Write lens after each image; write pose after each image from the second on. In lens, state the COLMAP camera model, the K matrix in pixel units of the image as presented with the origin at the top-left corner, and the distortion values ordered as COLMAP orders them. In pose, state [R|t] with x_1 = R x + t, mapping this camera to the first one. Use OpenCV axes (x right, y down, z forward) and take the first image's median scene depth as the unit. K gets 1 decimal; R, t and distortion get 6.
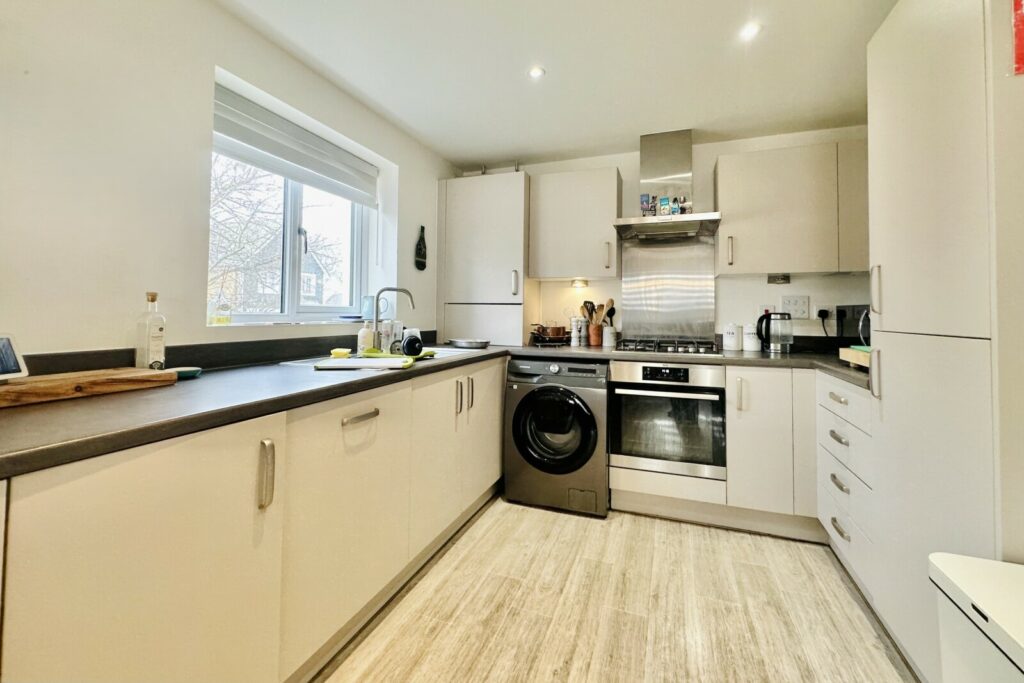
lens RADIAL K [[428.0, 0, 523.8], [0, 428.0, 305.9], [0, 0, 1]] dist [0.001112, 0.000030]
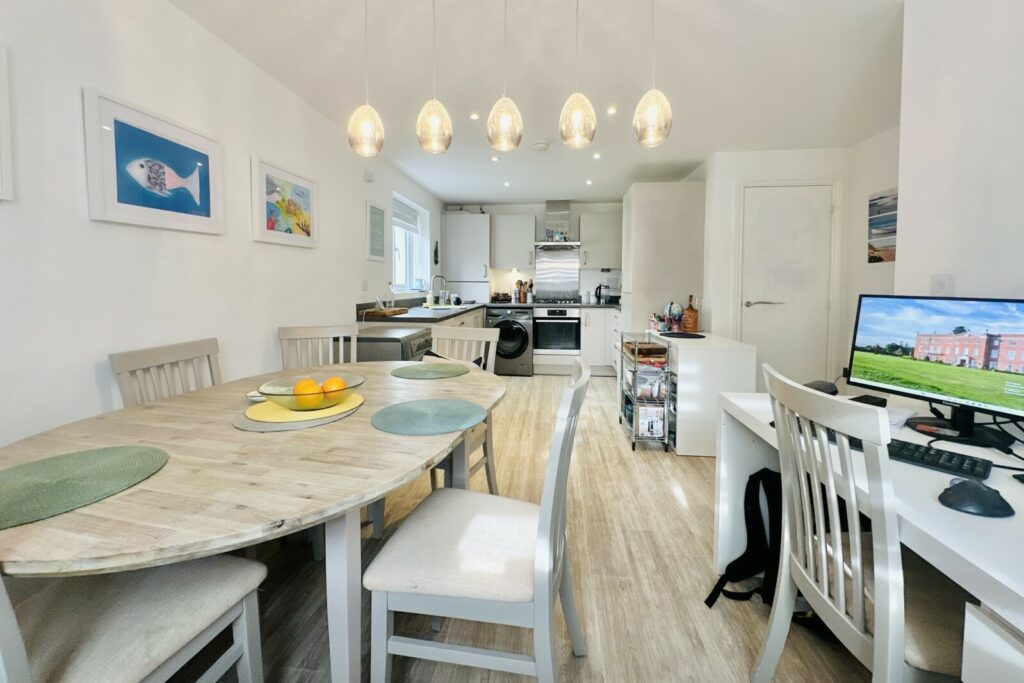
lens RADIAL K [[428.0, 0, 523.8], [0, 428.0, 305.9], [0, 0, 1]] dist [0.001112, 0.000030]
pose [[0.964730, -0.018222, 0.262611, -0.394109], [-0.000990, 0.997343, 0.072838, -0.040067], [-0.263241, -0.070529, 0.962149, -1.030287]]
